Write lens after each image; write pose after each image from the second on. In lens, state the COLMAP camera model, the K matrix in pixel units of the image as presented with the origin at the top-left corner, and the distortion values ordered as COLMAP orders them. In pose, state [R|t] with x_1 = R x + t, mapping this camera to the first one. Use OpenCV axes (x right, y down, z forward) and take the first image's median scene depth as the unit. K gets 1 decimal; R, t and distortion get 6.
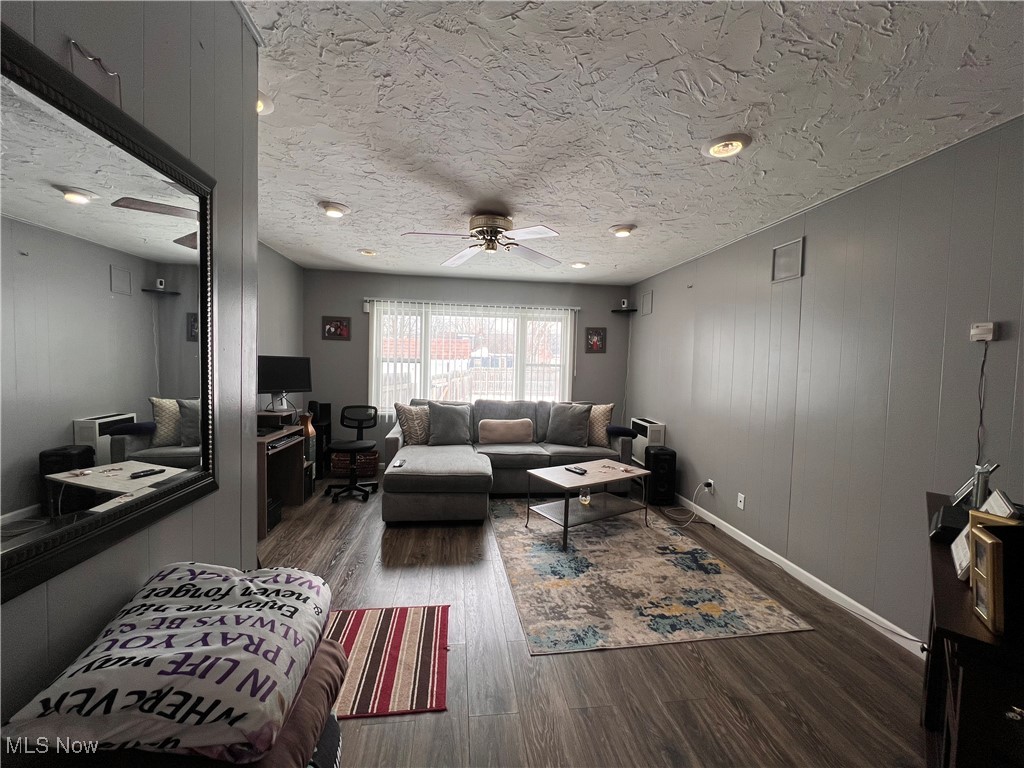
lens RADIAL K [[410.0, 0, 511.6], [0, 410.0, 382.7], [0, 0, 1]] dist [-0.002284, -0.000019]
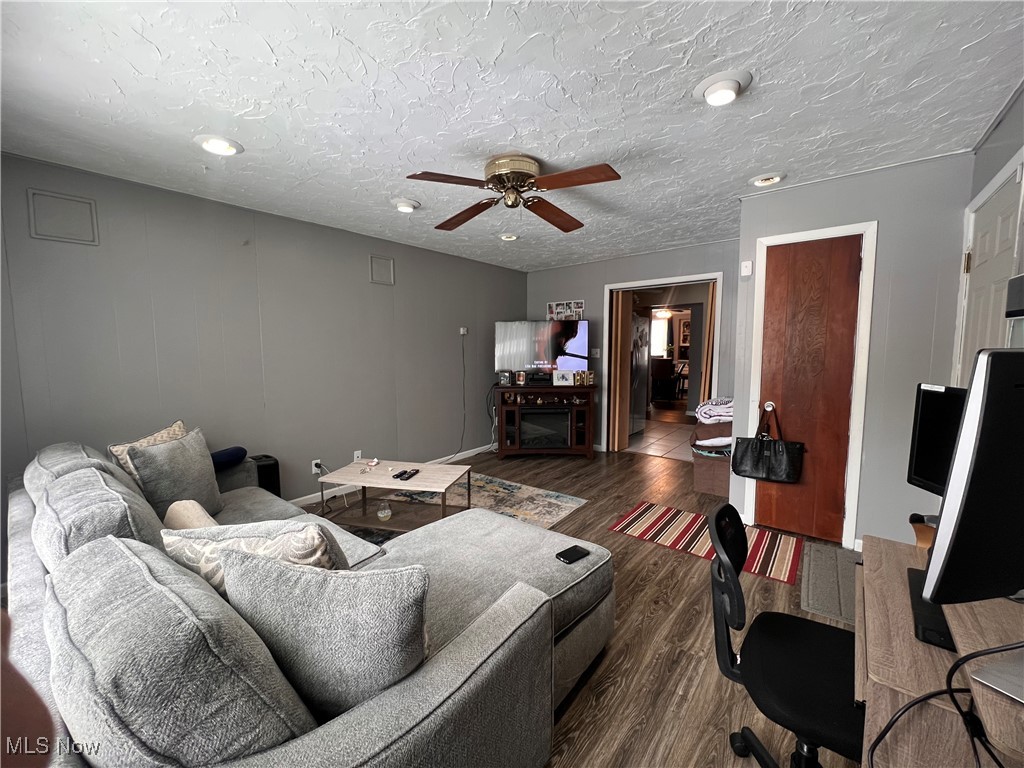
lens RADIAL K [[410.0, 0, 510.5], [0, 410.0, 382.7], [0, 0, 1]] dist [-0.002284, -0.000019]
pose [[-0.694672, -0.087787, 0.713949, -0.860854], [0.020360, 0.989728, 0.141506, -0.128660], [-0.719038, 0.112836, -0.685749, 2.133351]]
